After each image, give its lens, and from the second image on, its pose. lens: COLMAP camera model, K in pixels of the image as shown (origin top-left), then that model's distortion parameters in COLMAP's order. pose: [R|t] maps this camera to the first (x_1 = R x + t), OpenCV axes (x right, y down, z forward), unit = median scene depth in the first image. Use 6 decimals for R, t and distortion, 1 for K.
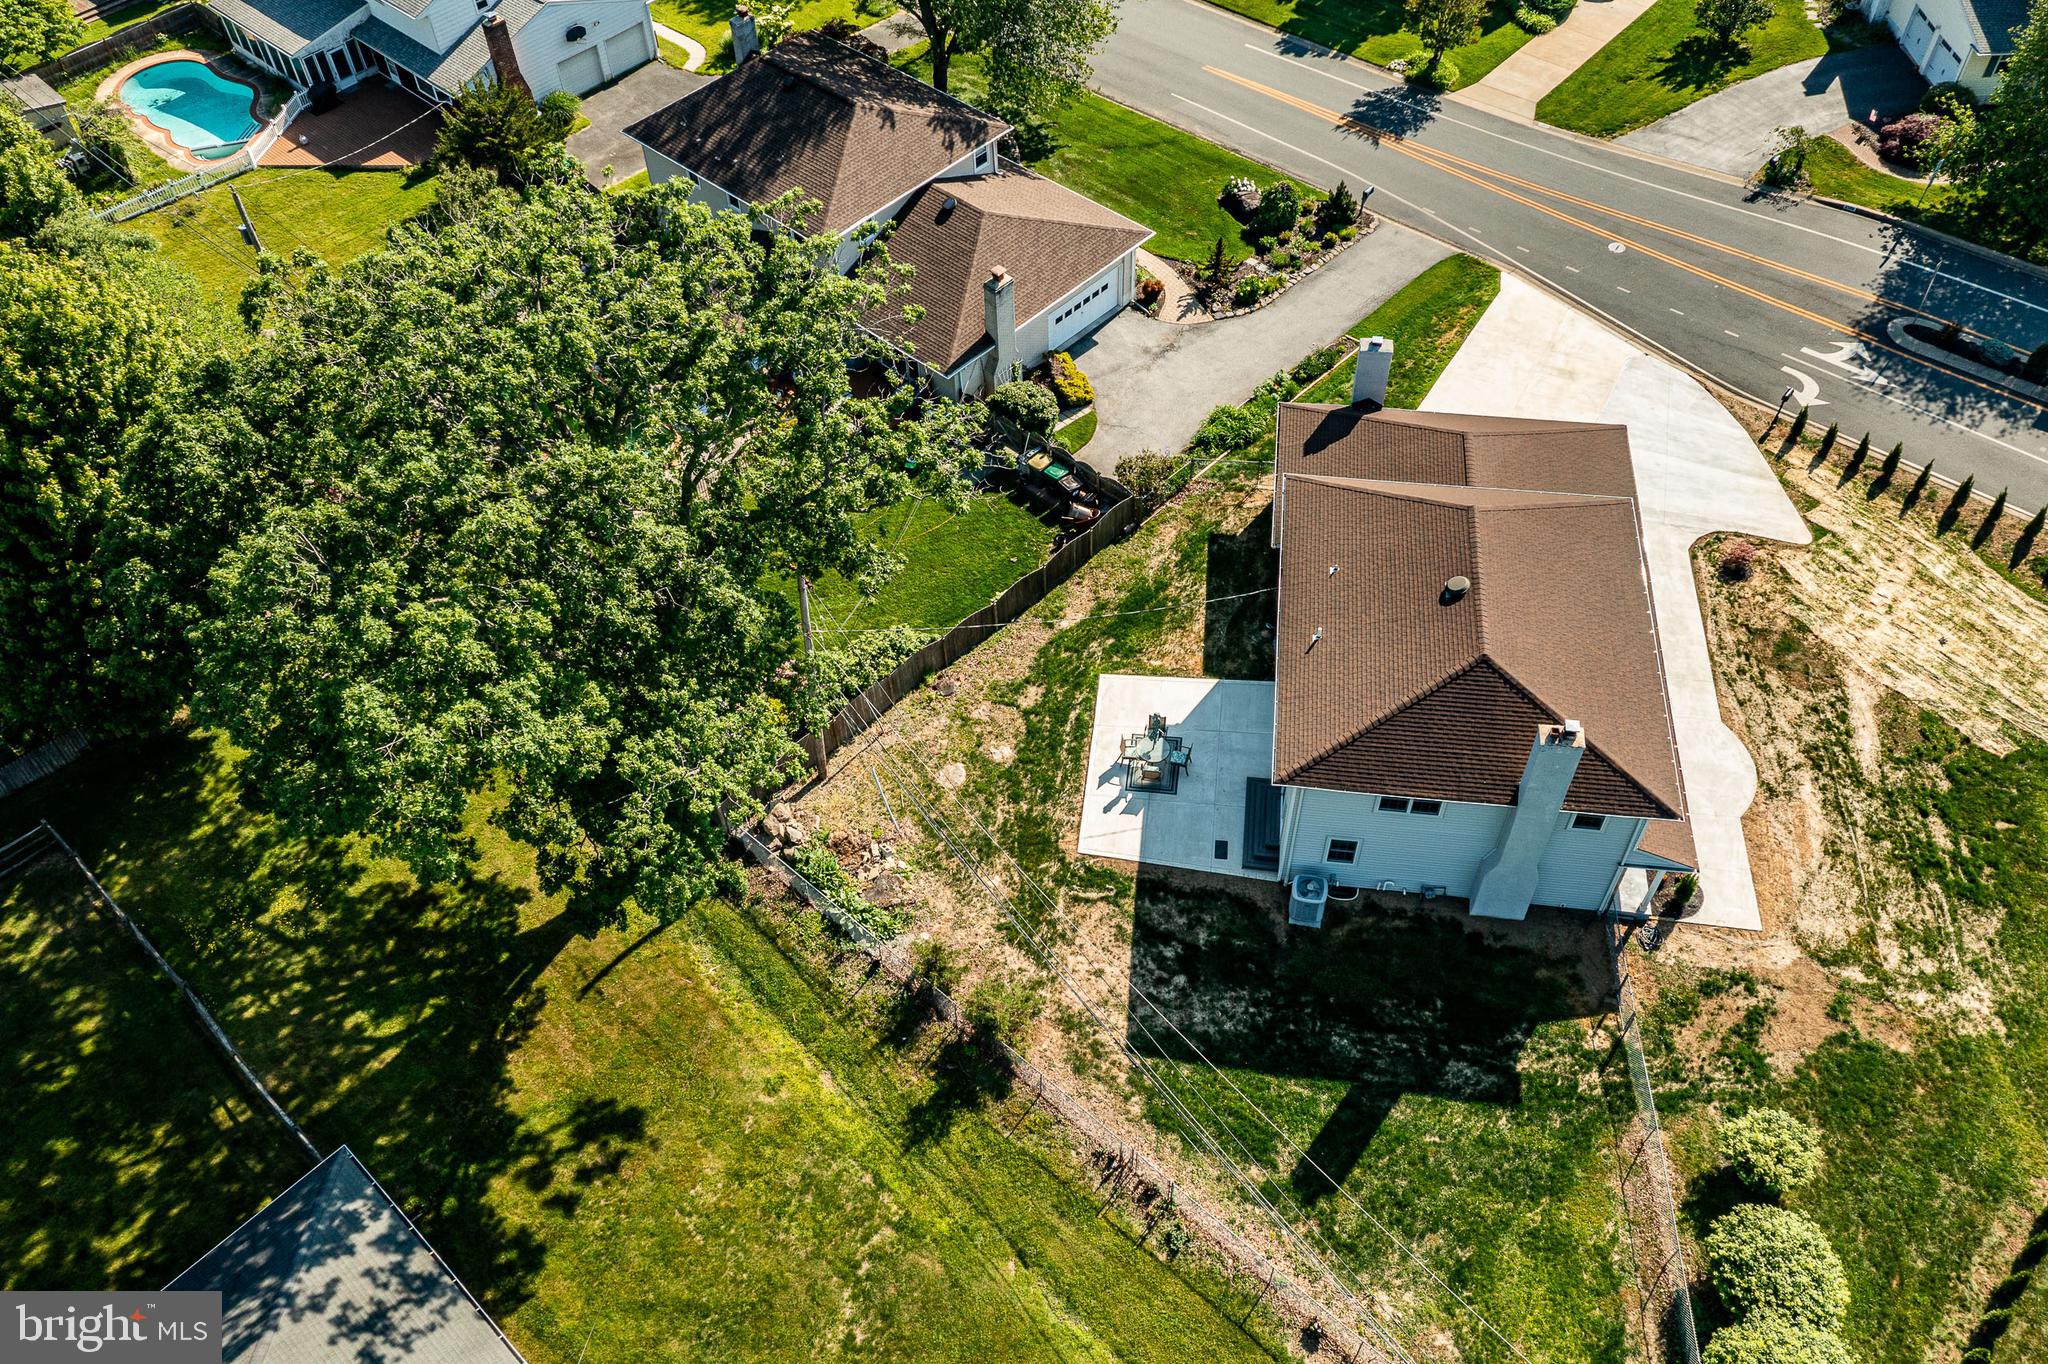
lens RADIAL K [[1634.7, 0, 1019.0], [0, 1634.7, 658.0], [0, 0, 1]] dist [-0.012248, 0.002012]
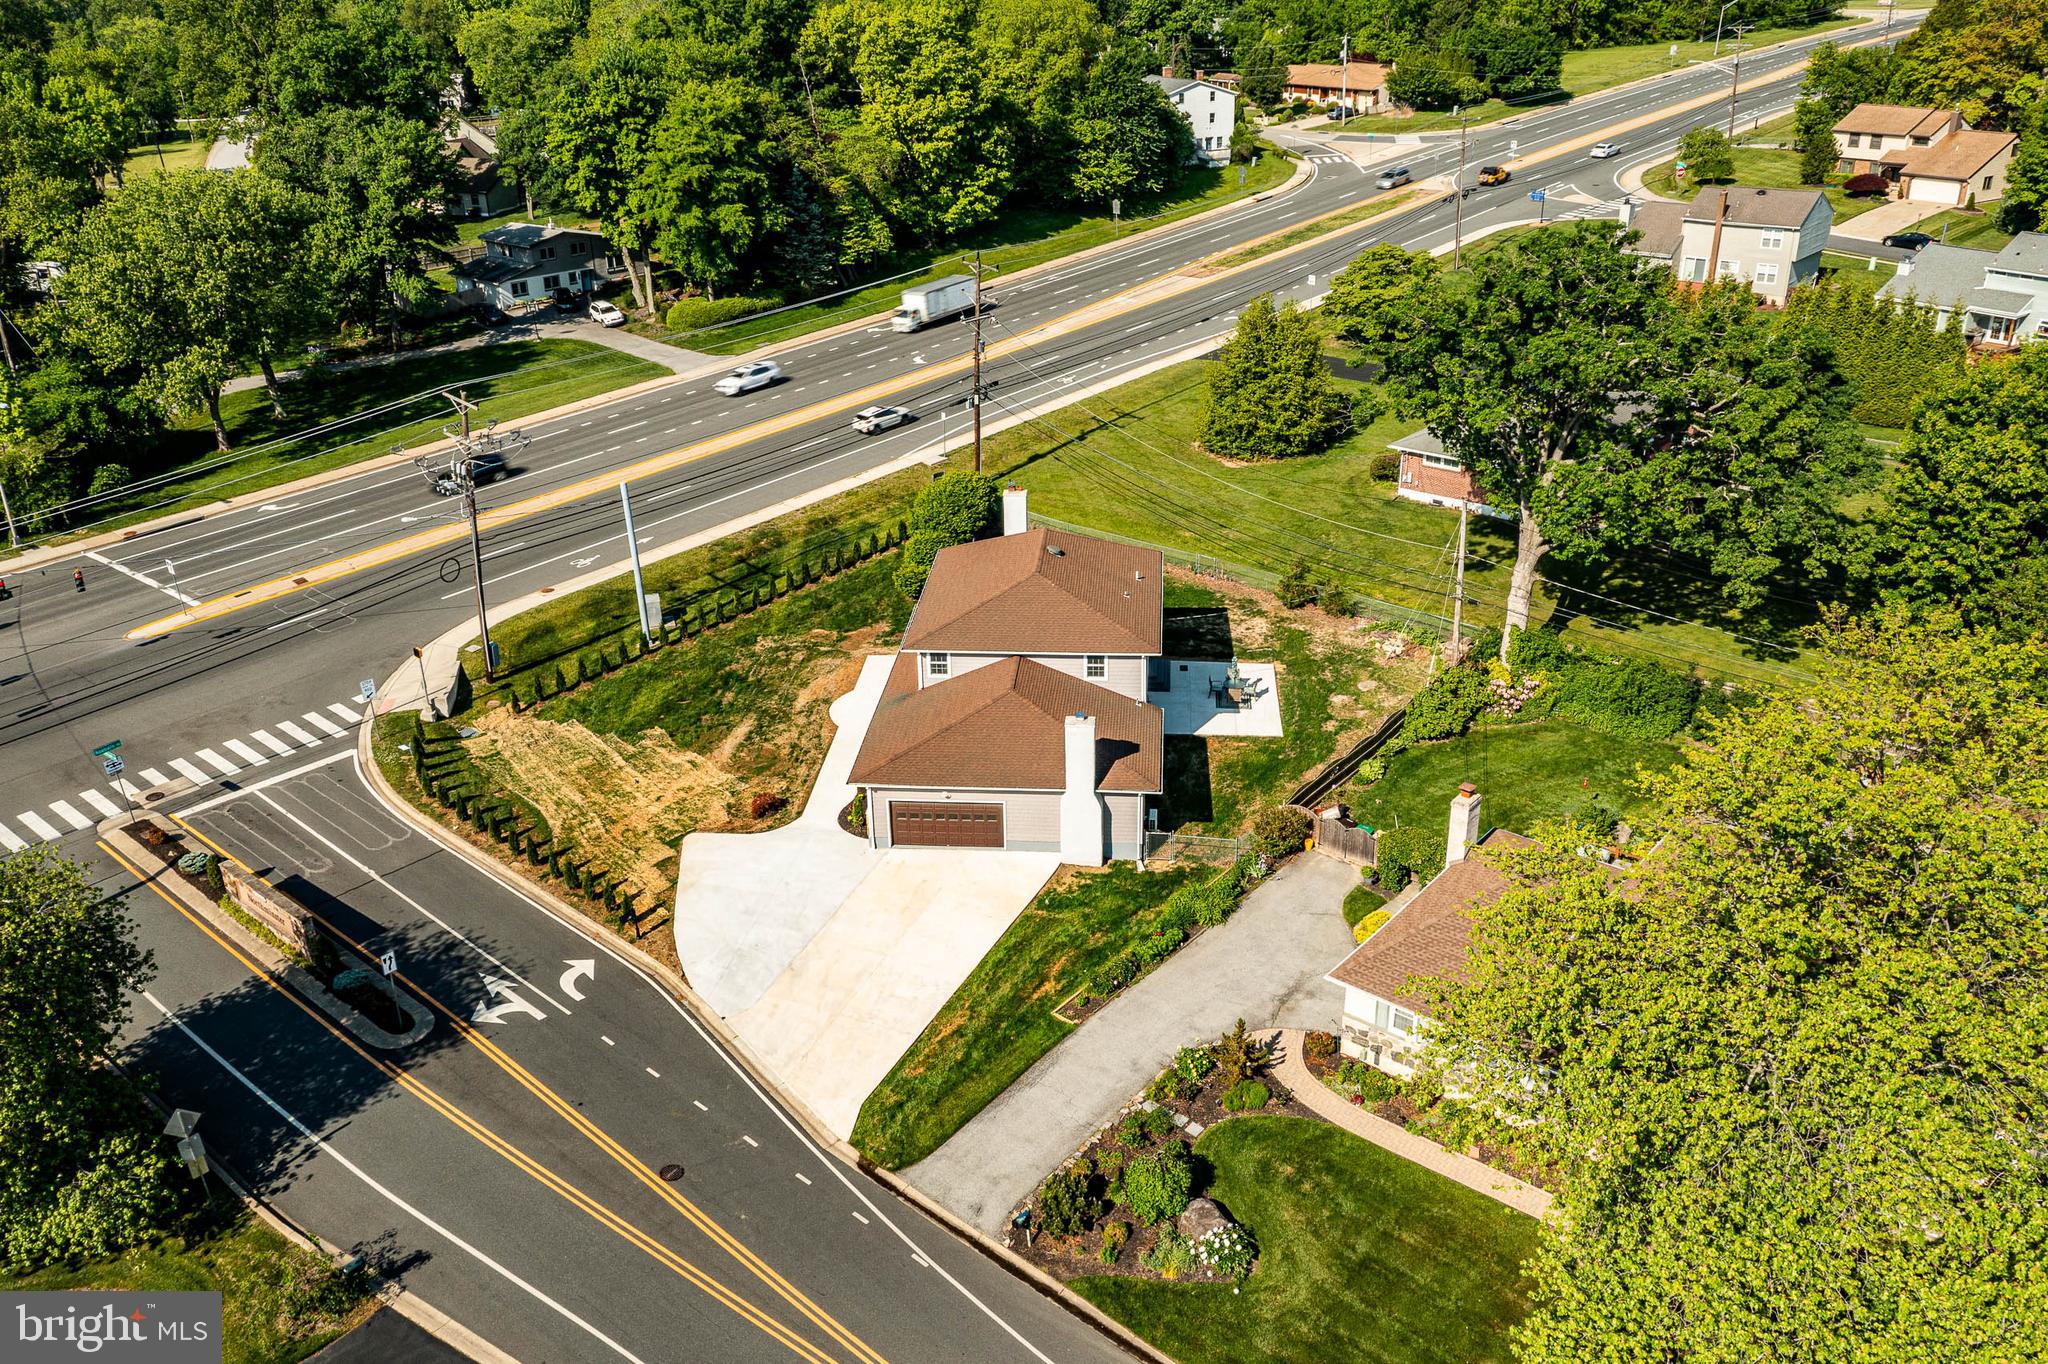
lens RADIAL K [[1619.1, 0, 1024.0], [0, 1619.1, 682.0], [0, 0, 1]] dist [-0.011791, 0.009862]
pose [[-0.997560, 0.066365, -0.021691, 0.302188], [-0.002295, 0.279334, 0.960191, -1.340987], [0.069782, 0.957898, -0.278500, 1.384426]]
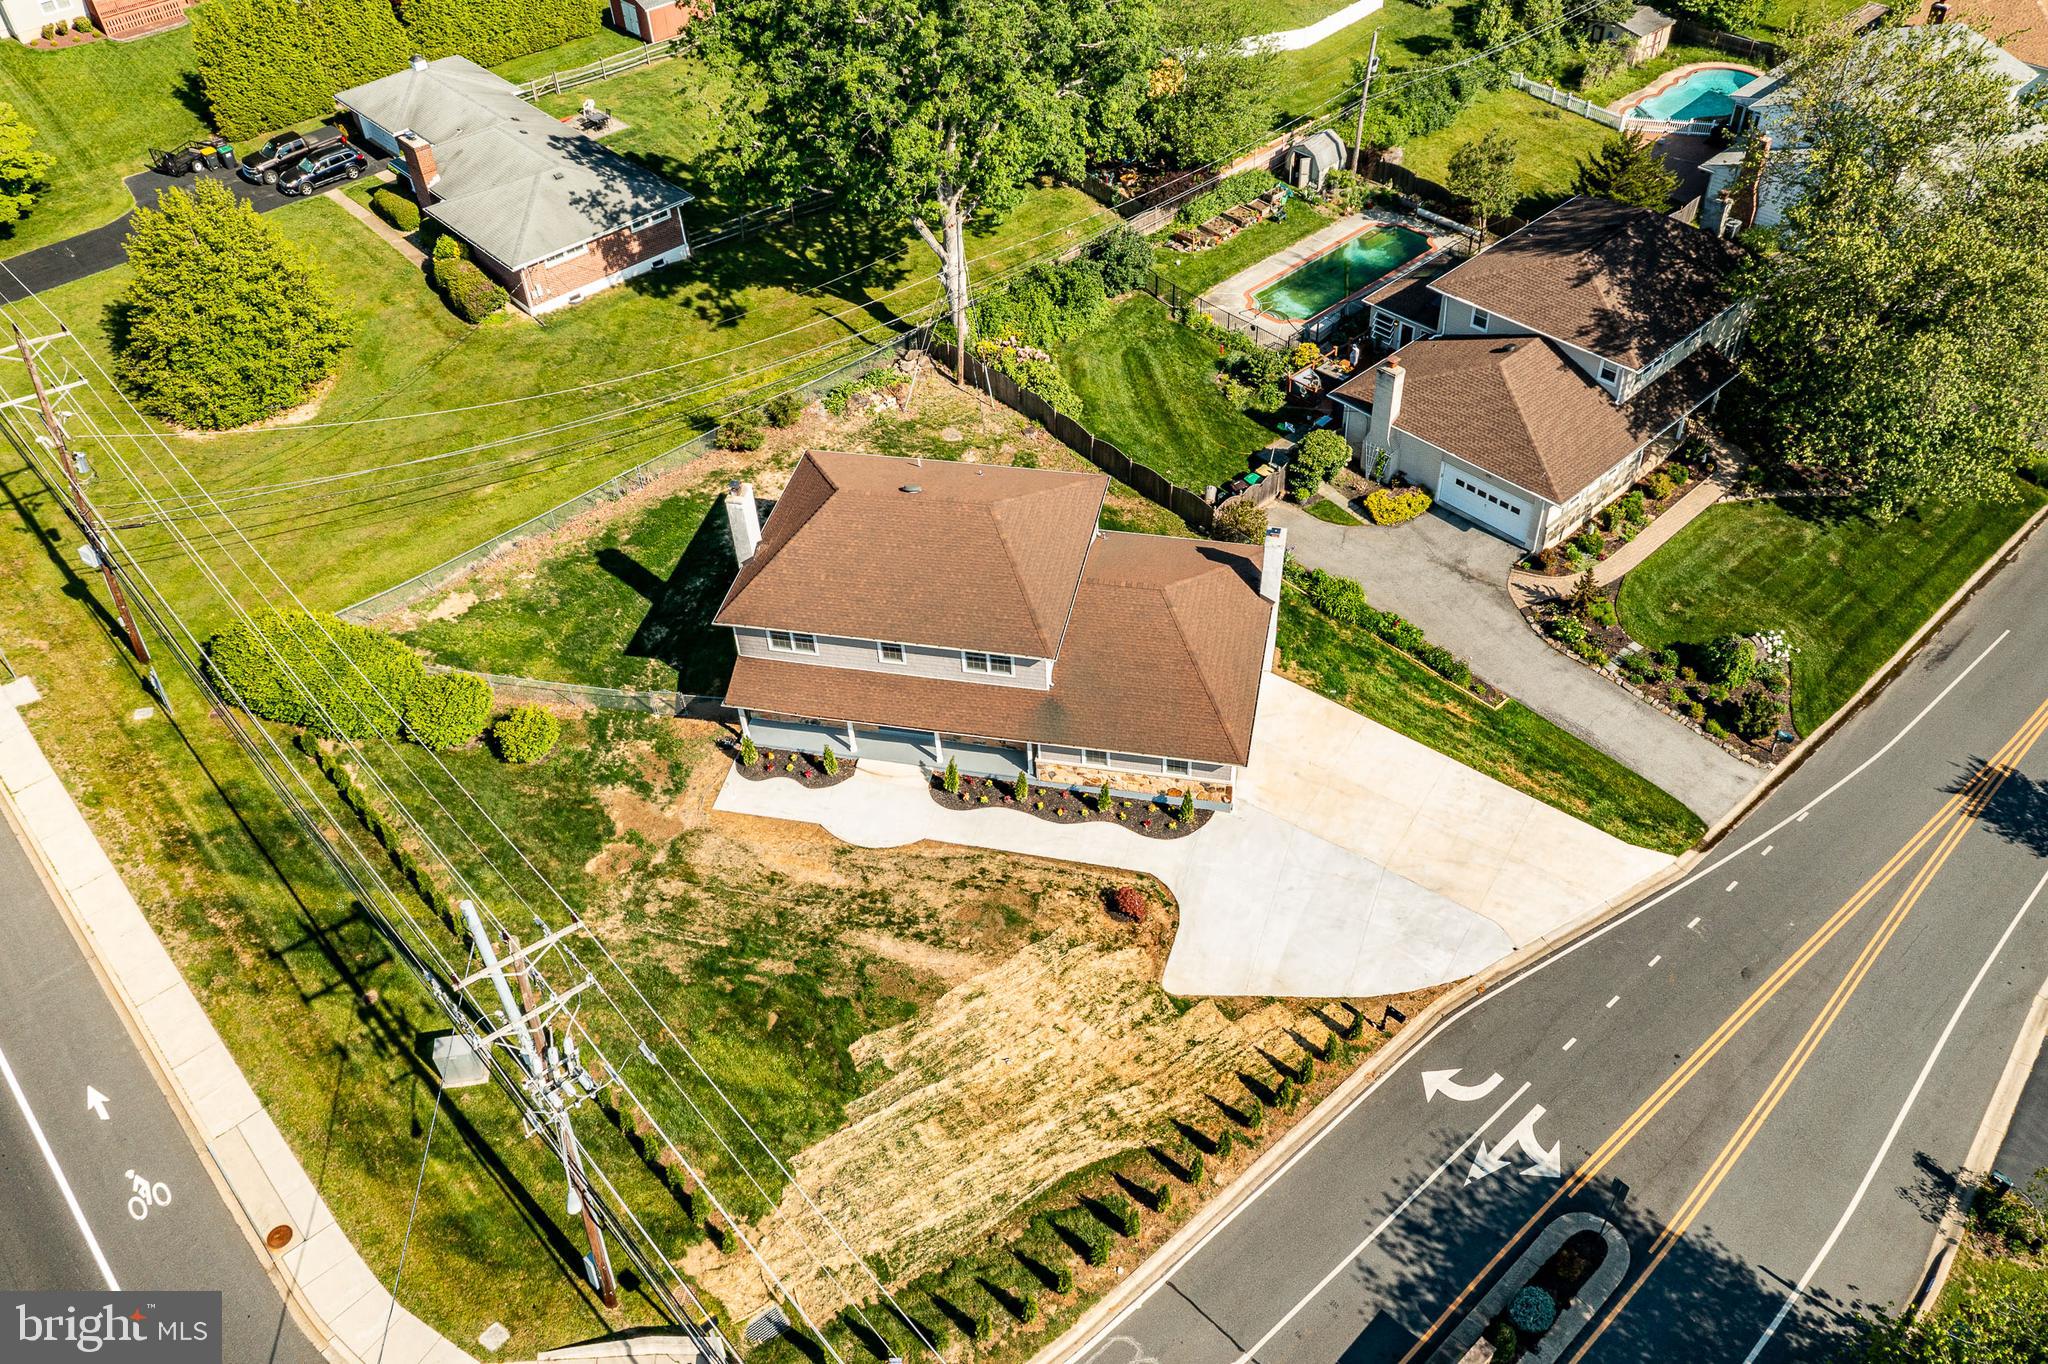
lens RADIAL K [[1603.9, 0, 1024.0], [0, 1603.9, 682.0], [0, 0, 1]] dist [-0.010326, 0.000232]
pose [[-0.075209, 0.698851, -0.711302, 1.129602], [-0.726979, 0.449818, 0.518811, -0.620422], [0.682528, 0.556121, 0.474220, 0.485860]]
